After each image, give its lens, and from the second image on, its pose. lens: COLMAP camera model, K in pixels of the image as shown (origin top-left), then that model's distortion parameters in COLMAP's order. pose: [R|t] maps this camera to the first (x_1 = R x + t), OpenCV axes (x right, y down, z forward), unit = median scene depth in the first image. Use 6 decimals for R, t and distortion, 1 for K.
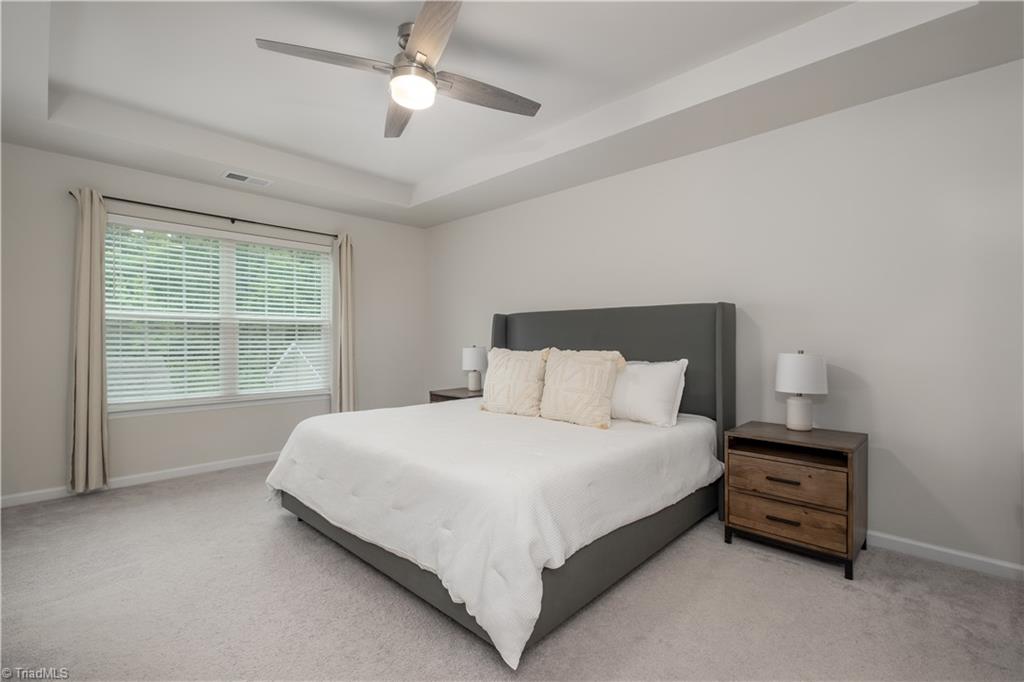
lens RADIAL K [[453.2, 0, 509.3], [0, 453.2, 337.7], [0, 0, 1]] dist [0.001202, -0.000318]
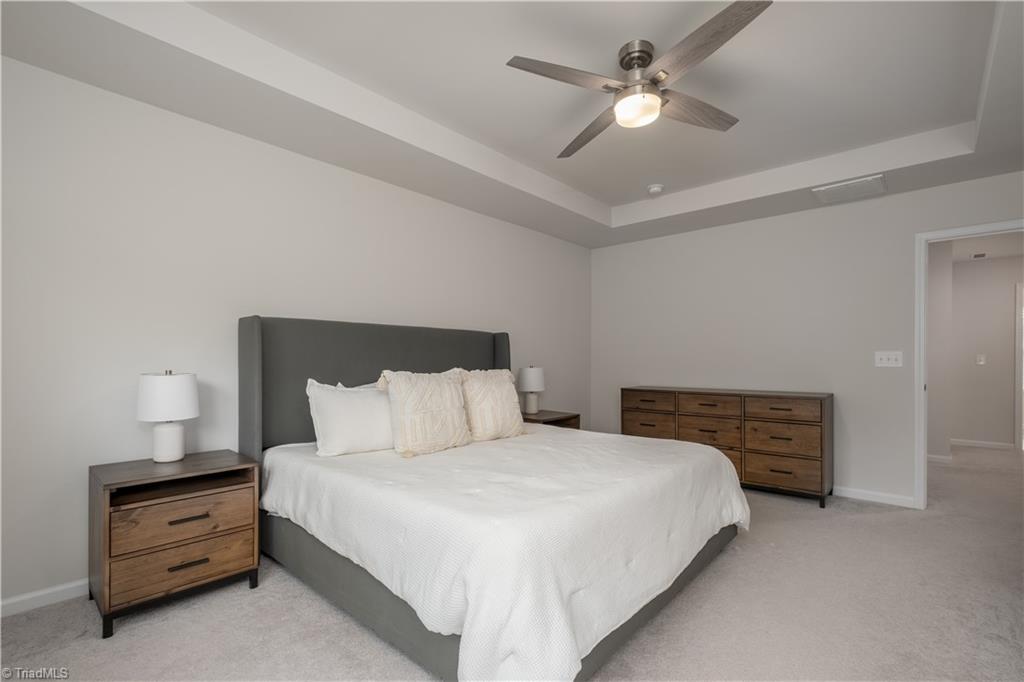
lens RADIAL K [[453.2, 0, 509.3], [0, 453.2, 337.7], [0, 0, 1]] dist [0.001202, -0.000318]
pose [[-0.061476, 0.062018, 0.996180, -0.338228], [-0.014366, 0.997909, -0.063012, 0.008408], [-0.998005, -0.018185, -0.060456, 0.431344]]
